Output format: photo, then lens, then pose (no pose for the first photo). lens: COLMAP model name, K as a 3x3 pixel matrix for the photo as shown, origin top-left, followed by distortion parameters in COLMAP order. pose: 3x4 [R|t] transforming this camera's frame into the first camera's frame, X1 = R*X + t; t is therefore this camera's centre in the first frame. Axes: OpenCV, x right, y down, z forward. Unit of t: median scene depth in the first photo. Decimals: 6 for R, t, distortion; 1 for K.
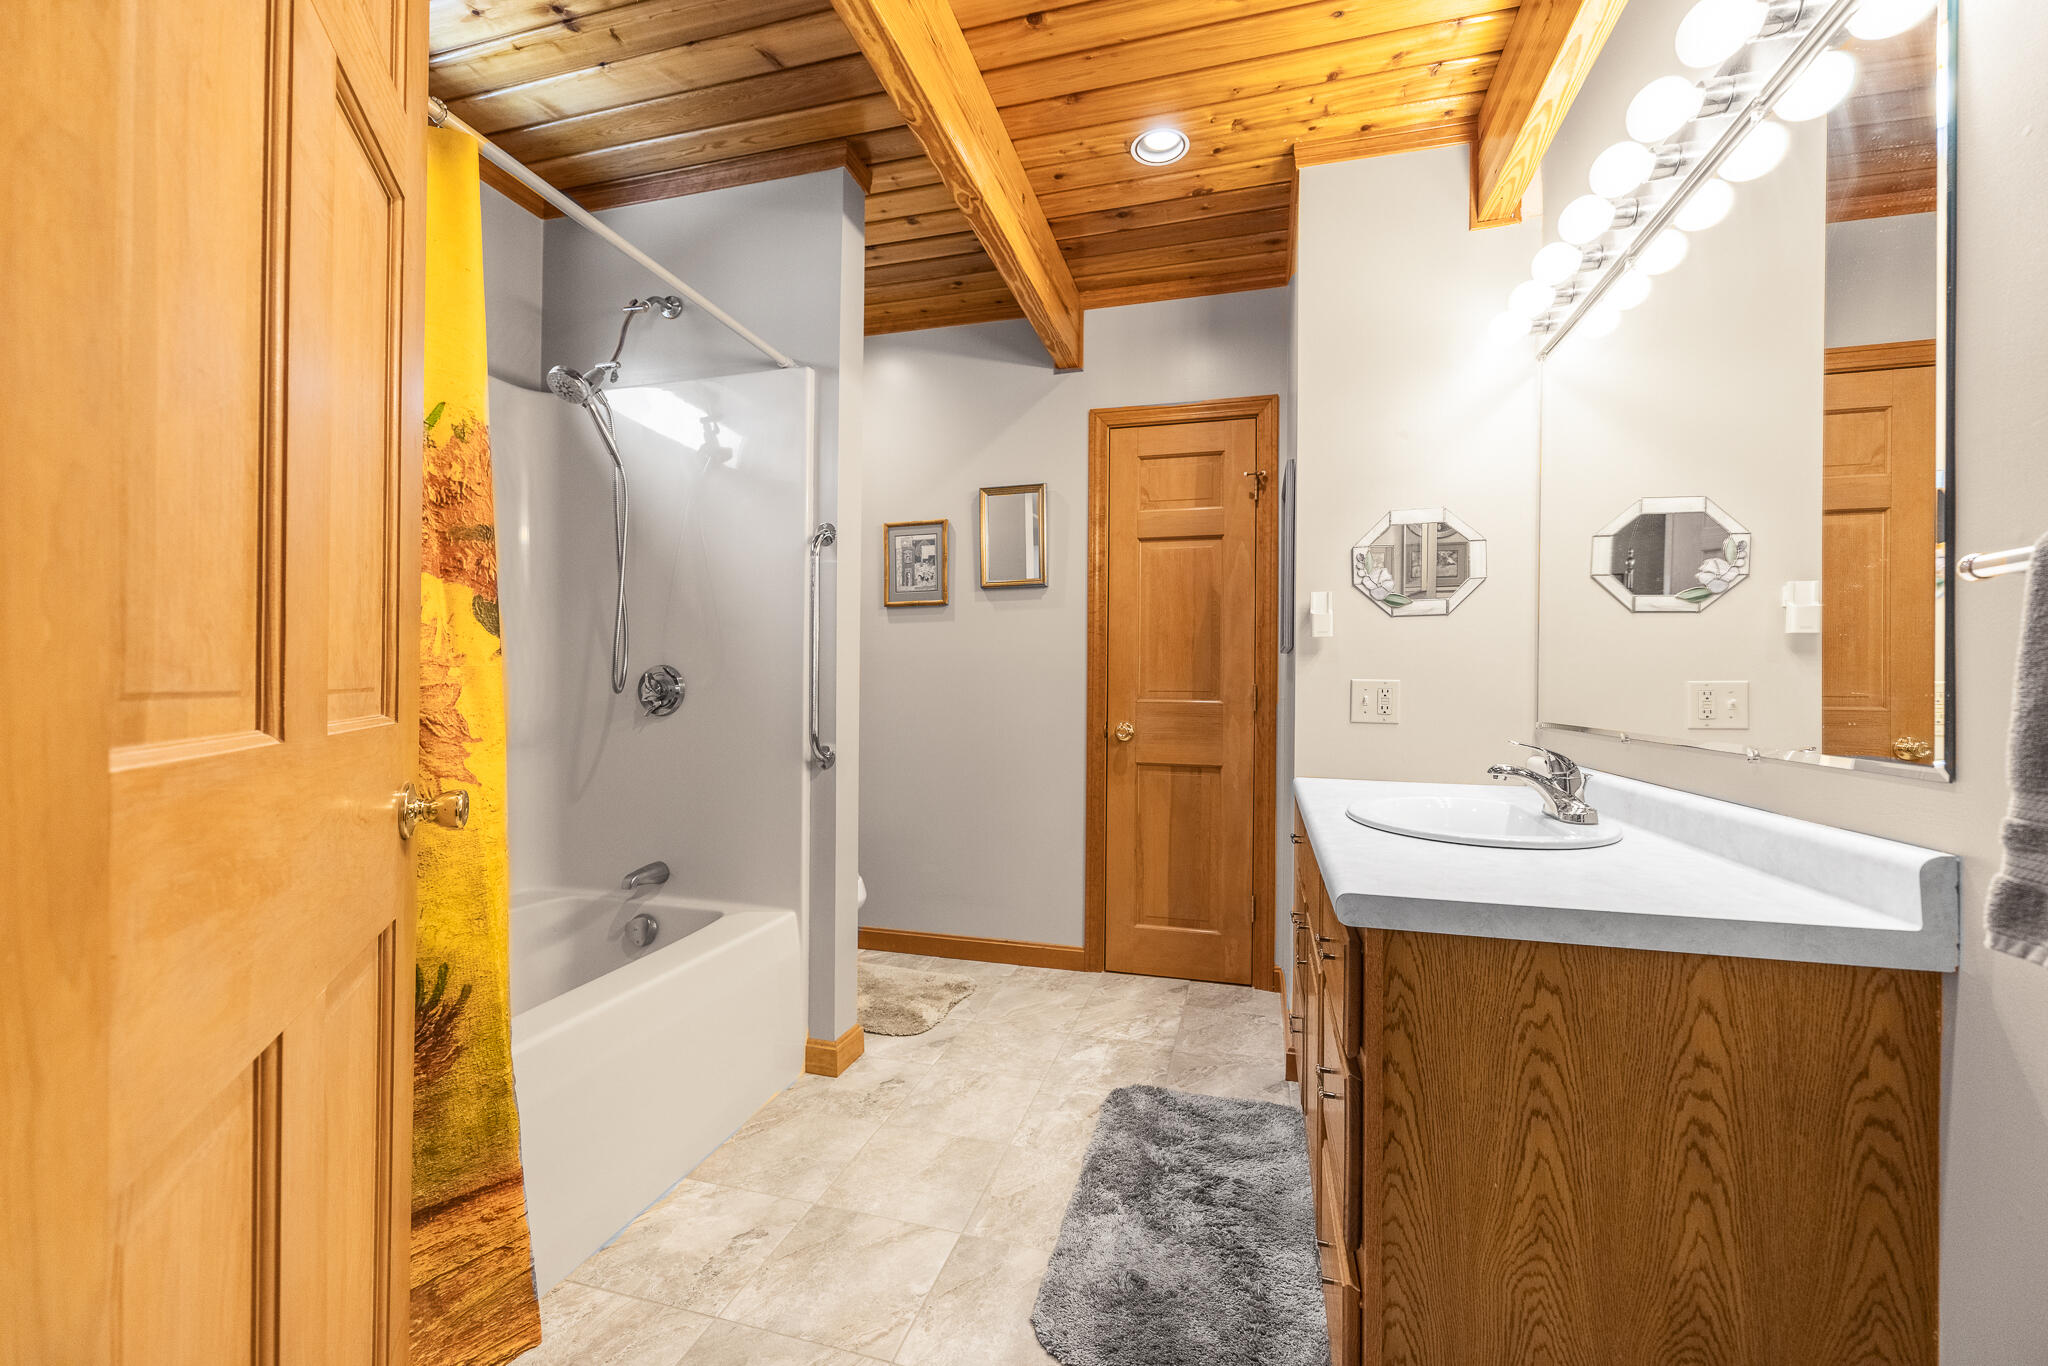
lens RADIAL K [[814.6, 0, 1020.0], [0, 814.6, 687.3], [0, 0, 1]] dist [0.000244, 0.000059]
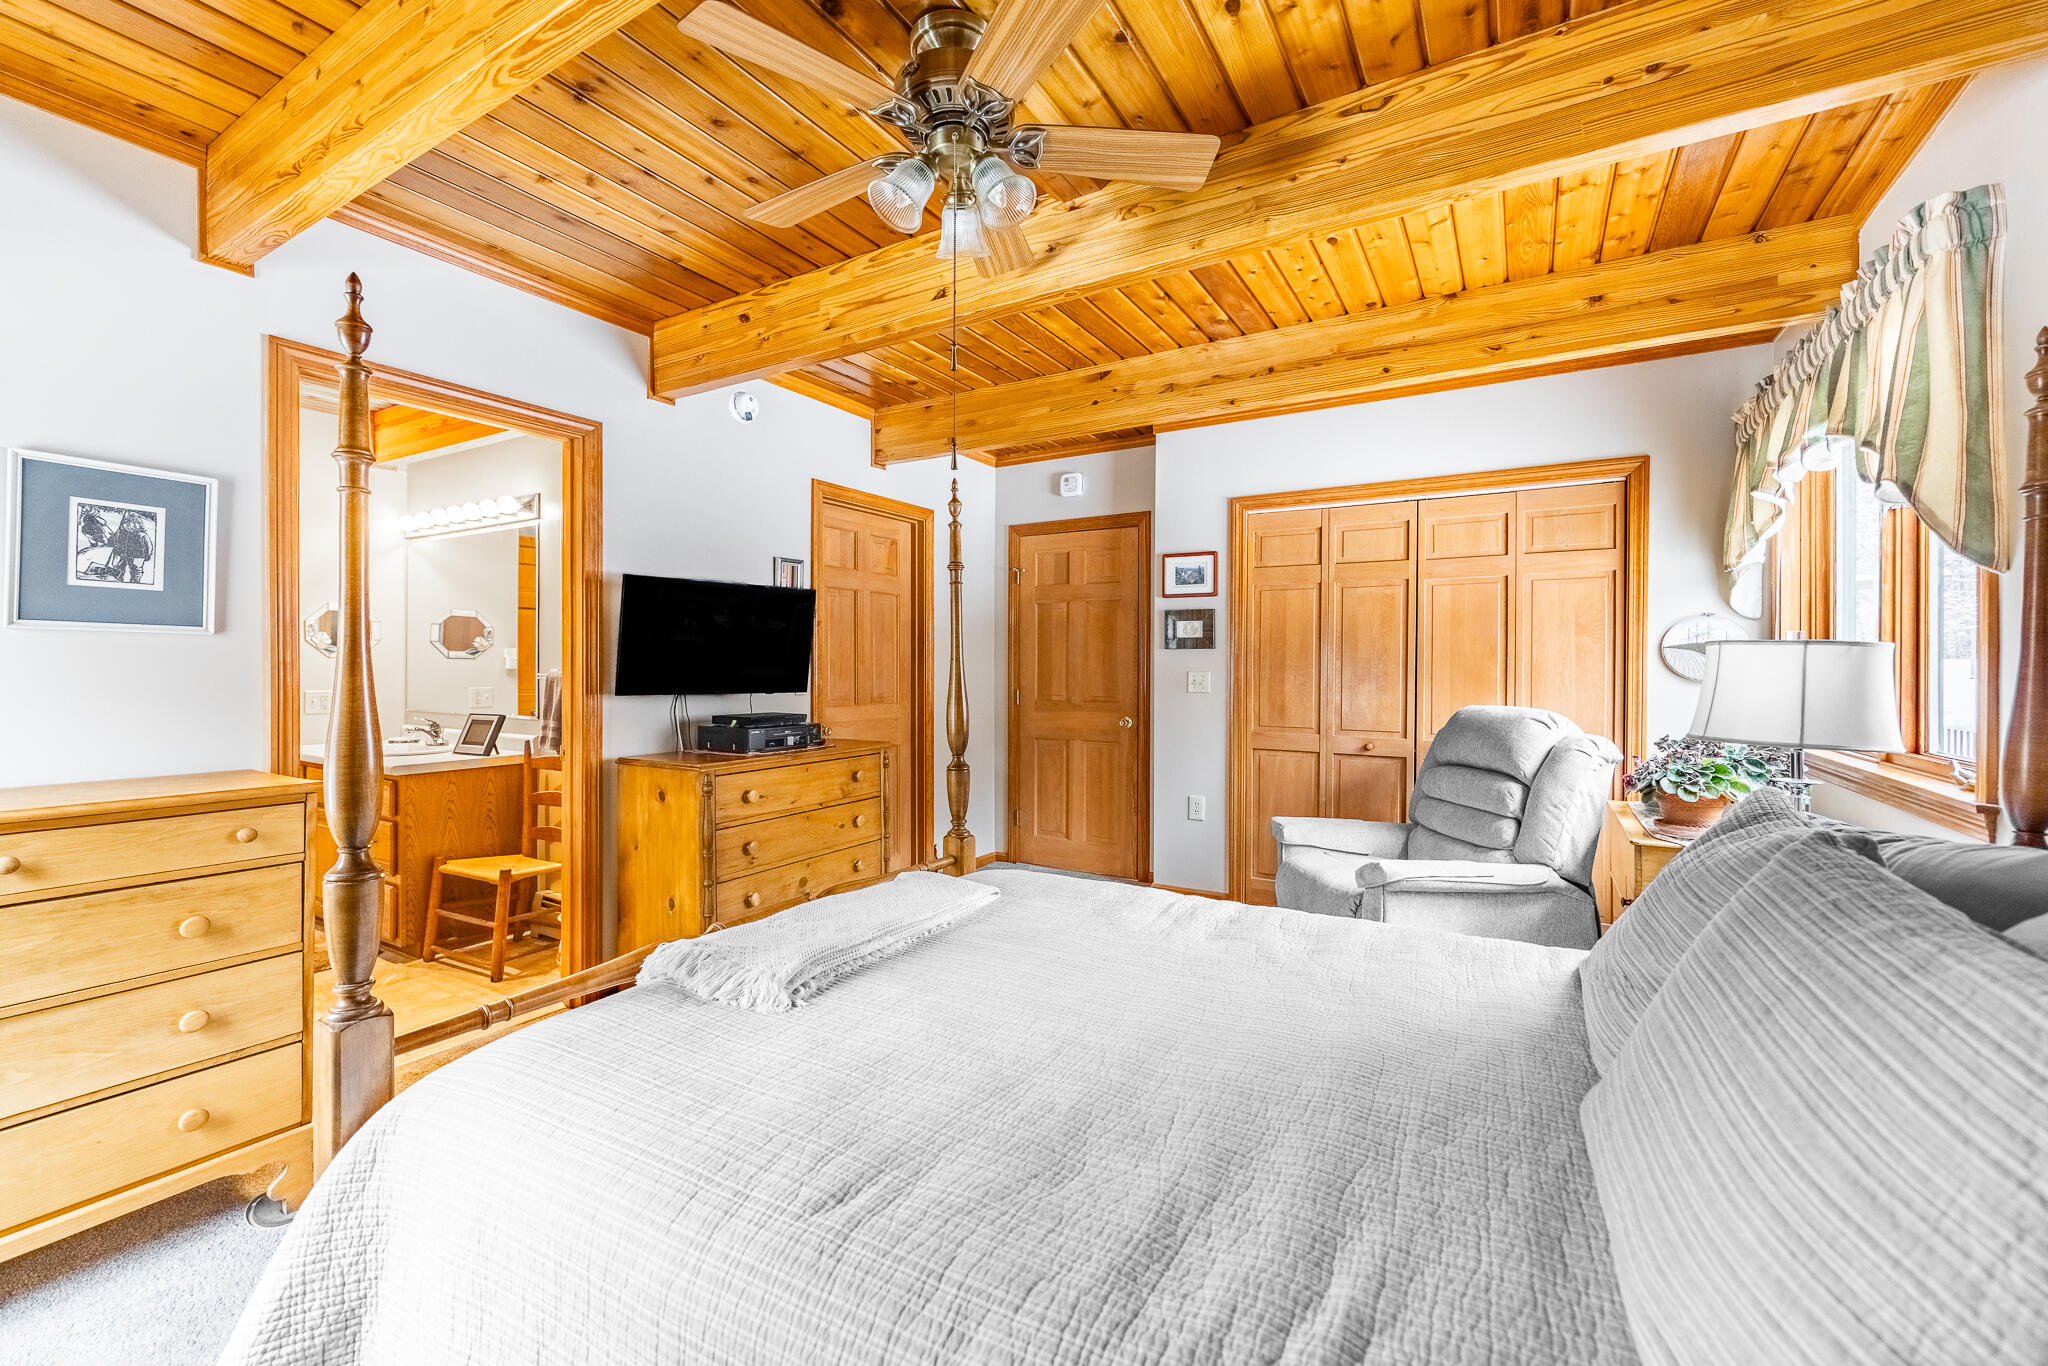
lens RADIAL K [[814.6, 0, 1018.0], [0, 814.6, 673.3], [0, 0, 1]] dist [0.000244, 0.000059]
pose [[0.248973, -0.010092, 0.968458, -1.113413], [-0.003612, 0.999929, 0.011349, -0.086820], [-0.968504, -0.006324, 0.248919, -1.169780]]
